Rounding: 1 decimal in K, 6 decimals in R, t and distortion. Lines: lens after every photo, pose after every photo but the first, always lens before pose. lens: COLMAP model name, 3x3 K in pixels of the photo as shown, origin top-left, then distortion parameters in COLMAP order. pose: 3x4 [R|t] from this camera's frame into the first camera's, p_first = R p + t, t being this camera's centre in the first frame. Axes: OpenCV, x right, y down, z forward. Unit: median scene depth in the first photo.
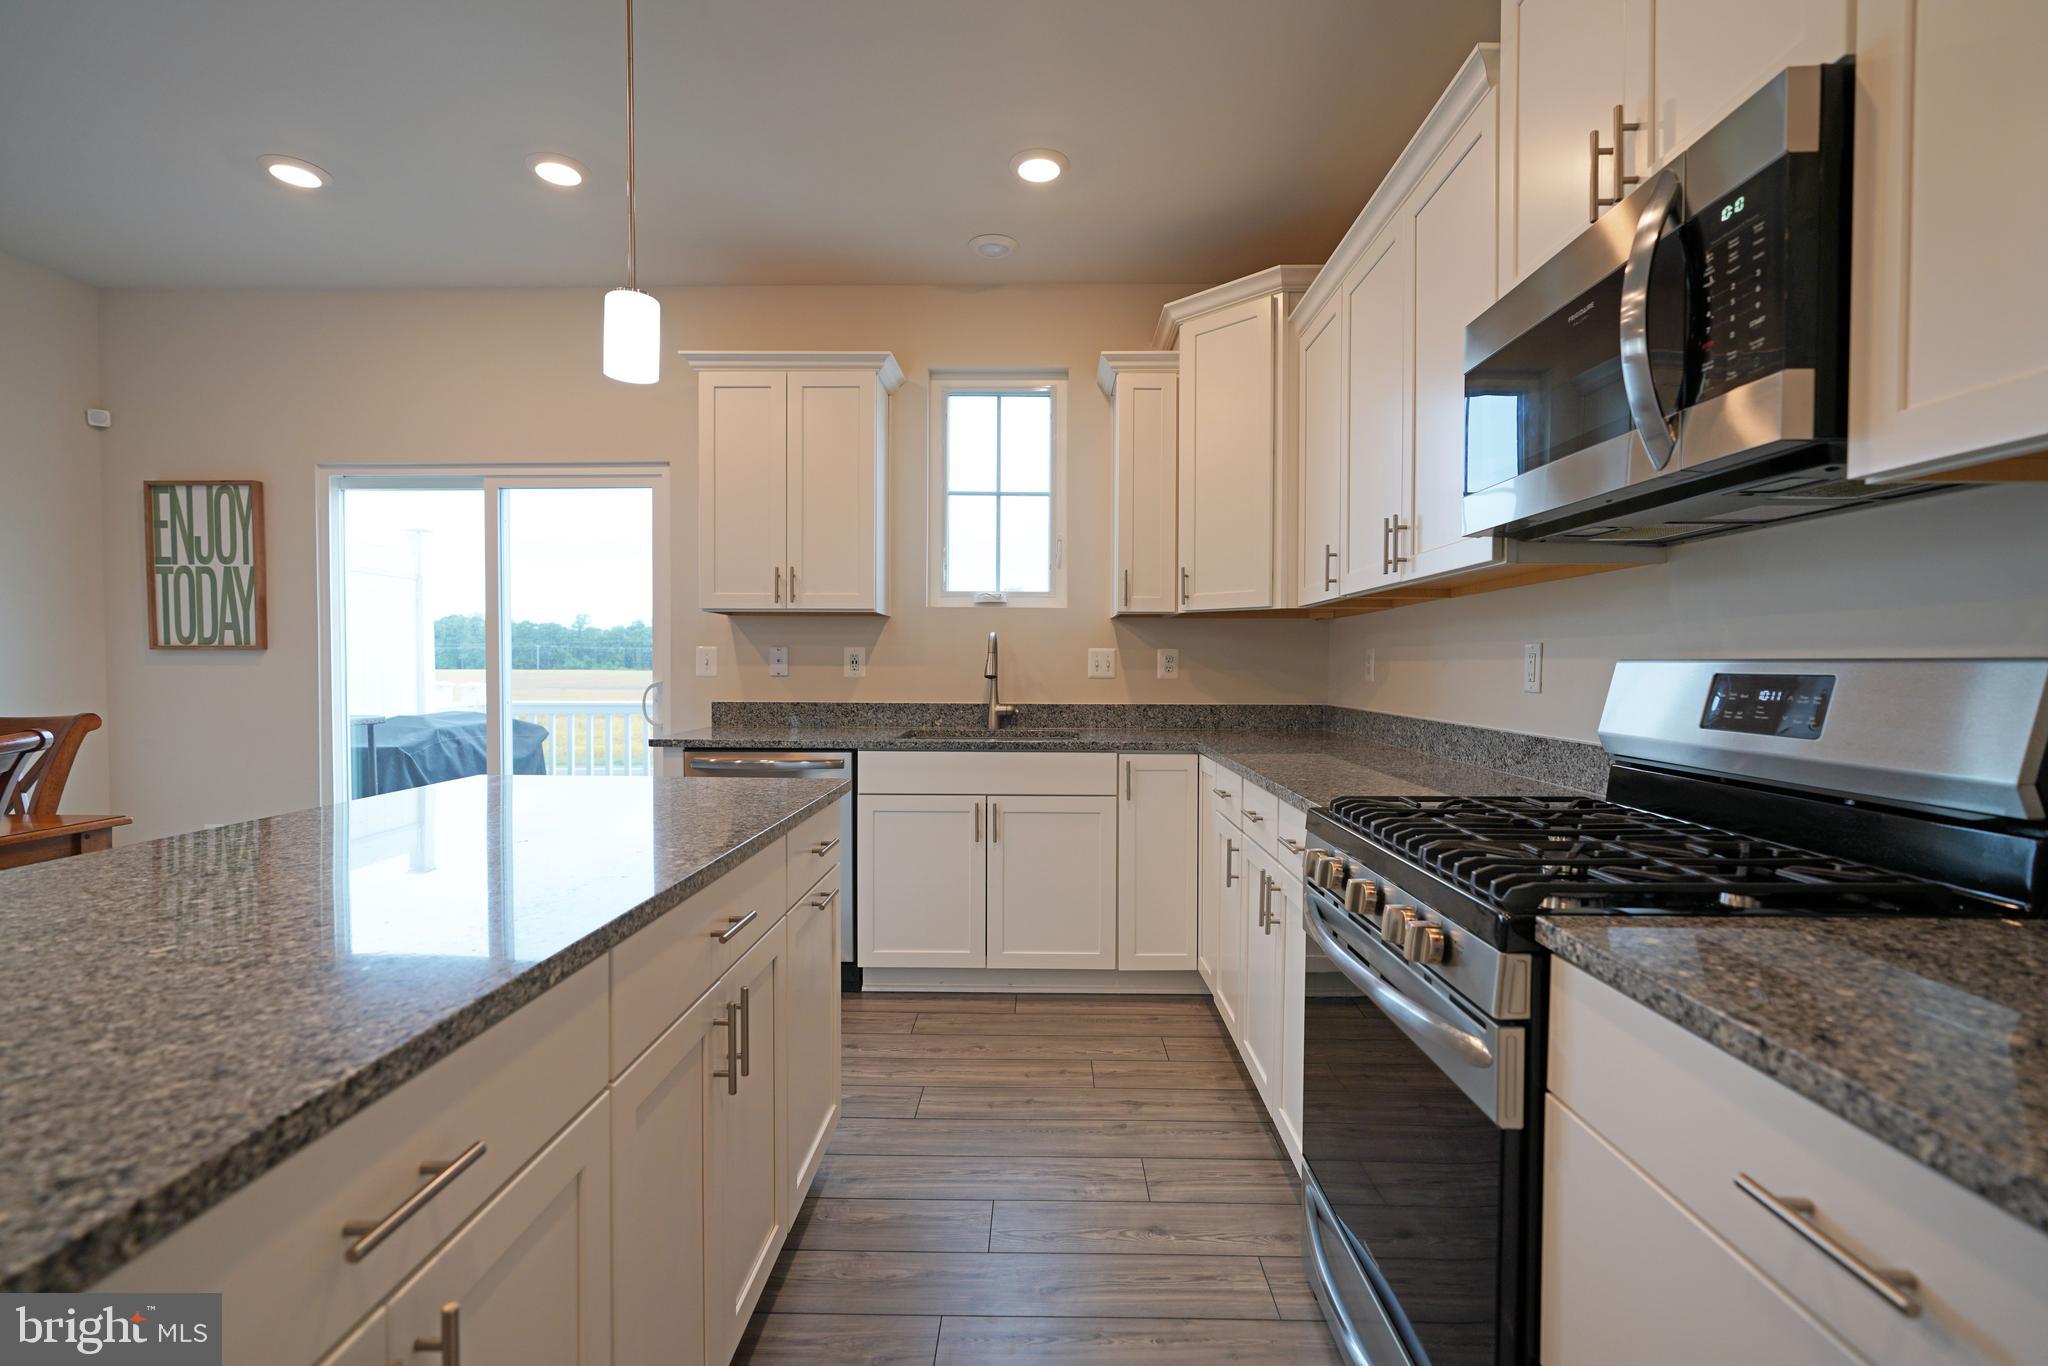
lens RADIAL K [[915.0, 0, 1033.5], [0, 915.0, 696.3], [0, 0, 1]] dist [-0.002620, 0.000074]
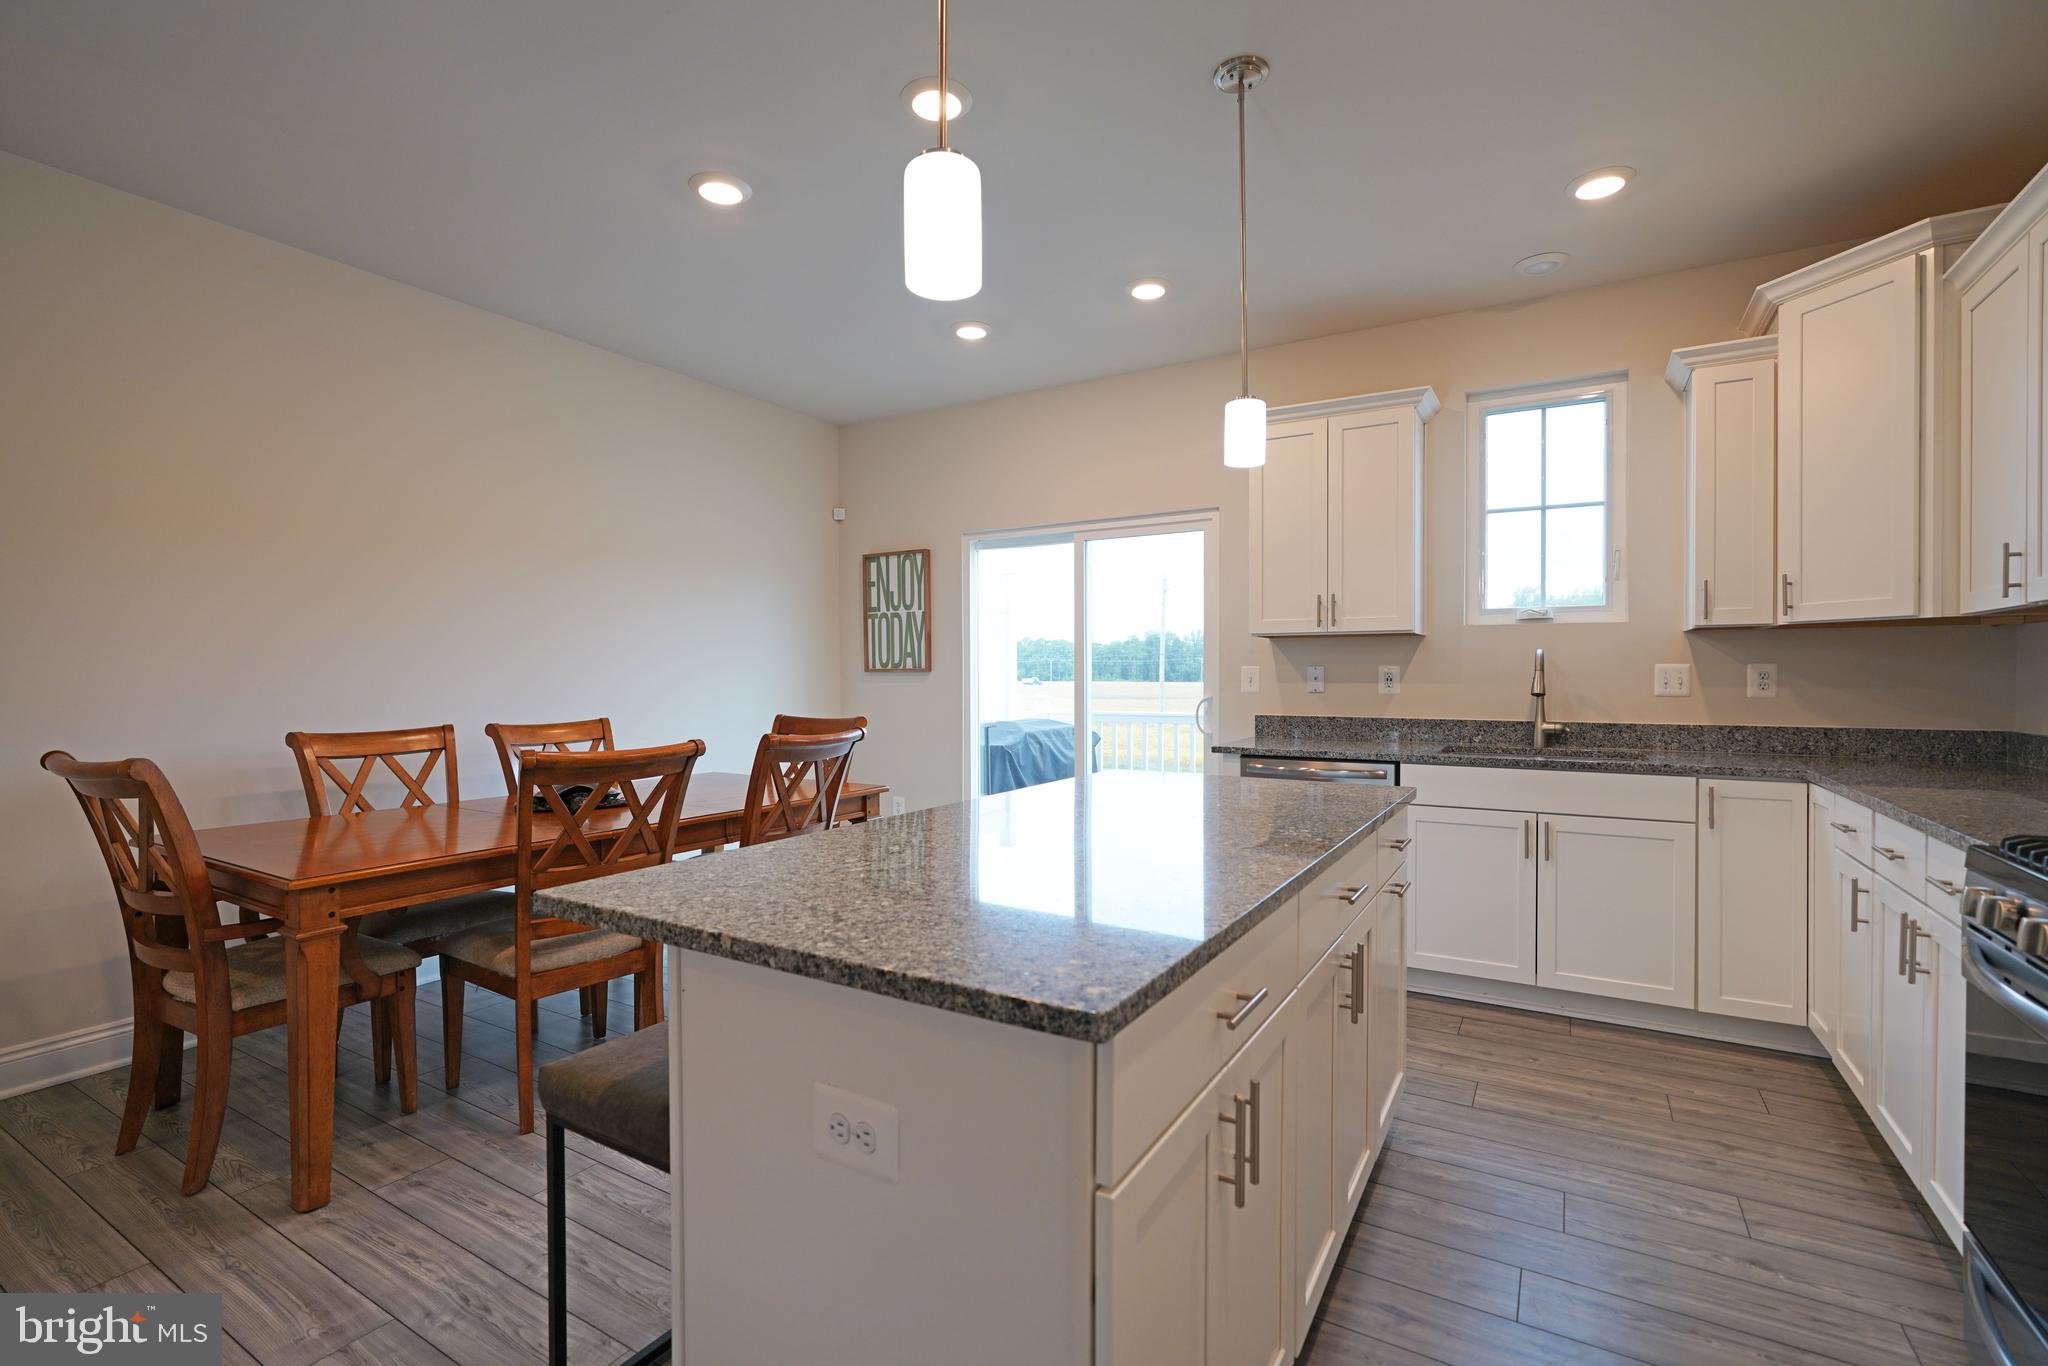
lens RADIAL K [[915.5, 0, 1029.8], [0, 915.5, 687.2], [0, 0, 1]] dist [-0.010940, 0.005782]
pose [[0.866852, 0.001262, -0.498565, -0.031328], [-0.012181, 0.999752, -0.018647, -0.004217], [0.498418, 0.022237, 0.866652, -0.135442]]
